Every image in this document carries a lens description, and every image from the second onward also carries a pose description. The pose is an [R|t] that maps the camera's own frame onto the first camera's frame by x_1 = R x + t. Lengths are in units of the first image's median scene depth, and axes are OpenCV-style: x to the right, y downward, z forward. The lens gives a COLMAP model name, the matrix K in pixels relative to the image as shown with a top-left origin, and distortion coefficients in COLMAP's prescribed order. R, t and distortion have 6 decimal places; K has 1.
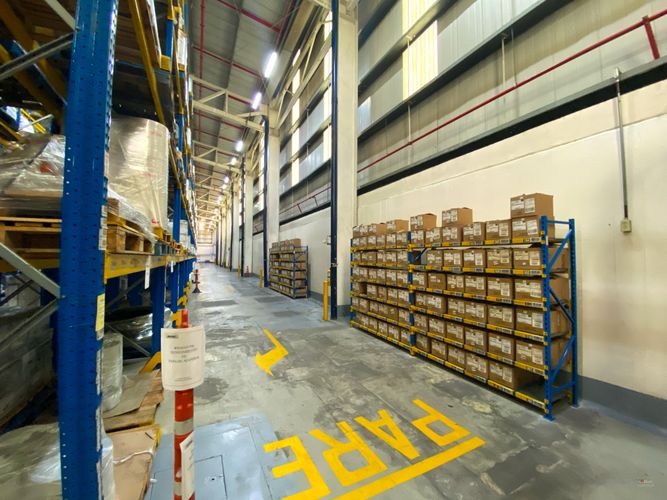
lens RADIAL K [[269.4, 0, 330.6], [0, 269.4, 252.6], [0, 0, 1]] dist [-0.021111, -0.002127]
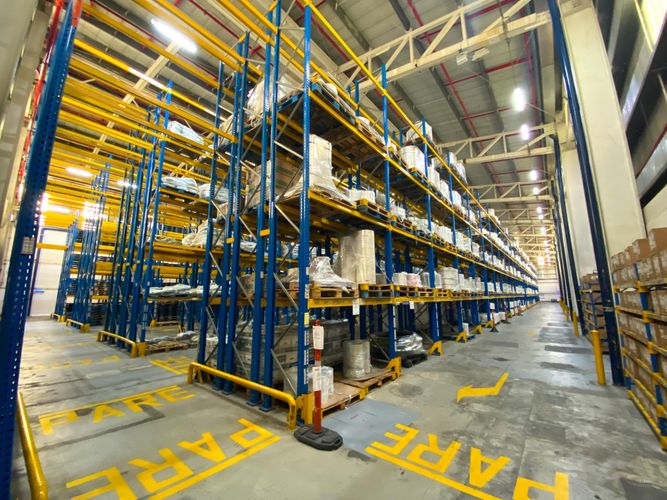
lens RADIAL K [[269.4, 0, 329.8], [0, 269.4, 247.4], [0, 0, 1]] dist [-0.021111, -0.002127]
pose [[0.417388, -0.159957, -0.894540, 0.750953], [0.013037, 0.985339, -0.170110, -0.019769], [0.908635, 0.059339, 0.413354, -0.041573]]
